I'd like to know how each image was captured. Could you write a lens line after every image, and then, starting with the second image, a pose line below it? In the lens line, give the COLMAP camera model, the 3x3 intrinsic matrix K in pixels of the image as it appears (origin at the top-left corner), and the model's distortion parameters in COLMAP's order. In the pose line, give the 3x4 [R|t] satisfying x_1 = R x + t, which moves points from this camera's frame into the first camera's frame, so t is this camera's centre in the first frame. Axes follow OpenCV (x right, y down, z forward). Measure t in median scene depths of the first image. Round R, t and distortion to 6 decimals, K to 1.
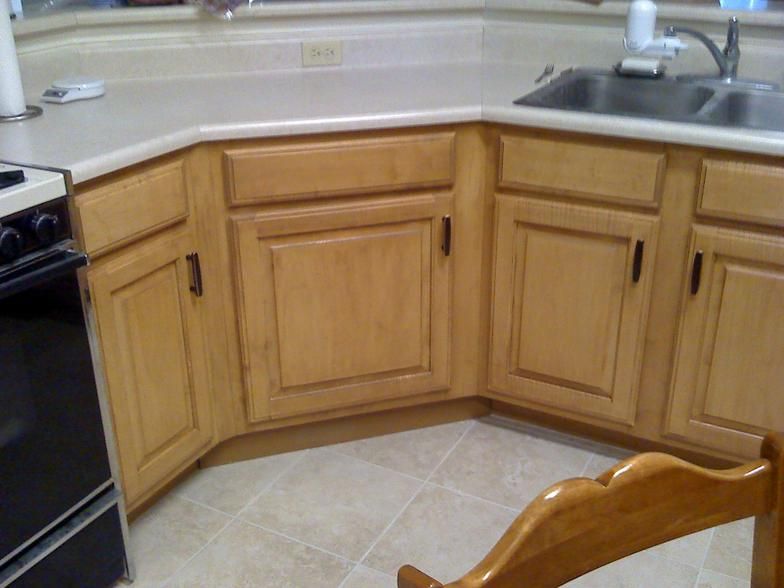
lens RADIAL K [[873.0, 0, 392.0], [0, 873.0, 294.0], [0, 0, 1]] dist [0.097787, -0.424740]
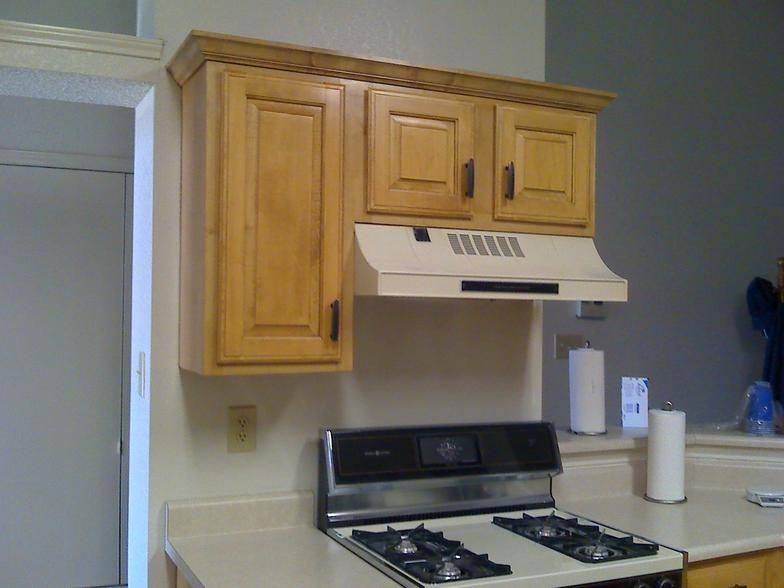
lens RADIAL K [[873.0, 0, 392.0], [0, 873.0, 294.0], [0, 0, 1]] dist [0.097787, -0.424740]
pose [[0.806057, 0.019192, -0.591527, 0.064243], [-0.264243, 0.905994, -0.330682, 0.059958], [0.529573, 0.422855, 0.735354, -0.377759]]
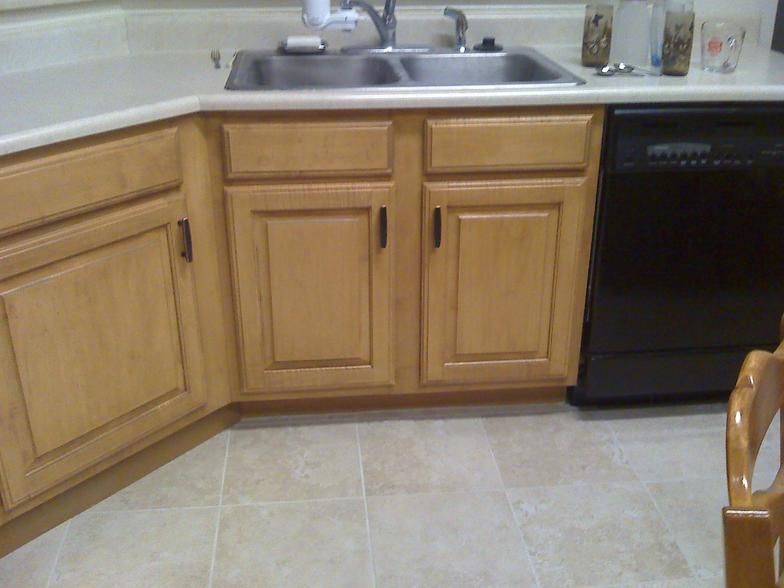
lens RADIAL K [[873.0, 0, 392.0], [0, 873.0, 294.0], [0, 0, 1]] dist [0.097787, -0.424740]
pose [[0.830934, -0.225215, 0.508750, -0.241885], [0.223010, 0.972559, 0.066296, -0.025262], [-0.509720, 0.058369, 0.858358, 0.106423]]
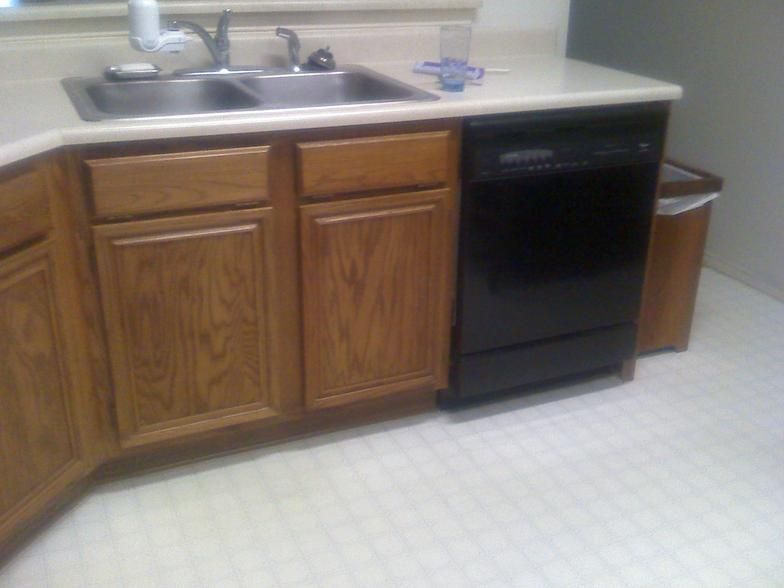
lens RADIAL K [[873.0, 0, 392.0], [0, 873.0, 294.0], [0, 0, 1]] dist [0.097787, -0.424740]
pose [[0.611132, -0.297620, 0.733444, -0.359238], [0.301616, 0.944269, 0.131852, -0.077001], [-0.731810, 0.140640, 0.666839, 0.216205]]
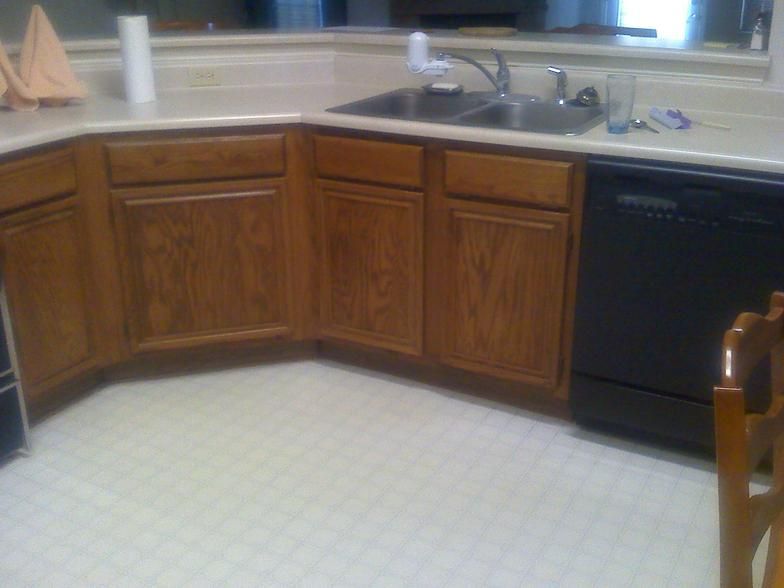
lens RADIAL K [[873.0, 0, 392.0], [0, 873.0, 294.0], [0, 0, 1]] dist [0.097787, -0.424740]
pose [[0.999656, 0.009974, -0.024268, 0.271244], [-0.011135, 0.998777, -0.048175, 0.125731], [0.023757, 0.048429, 0.998544, -0.322694]]
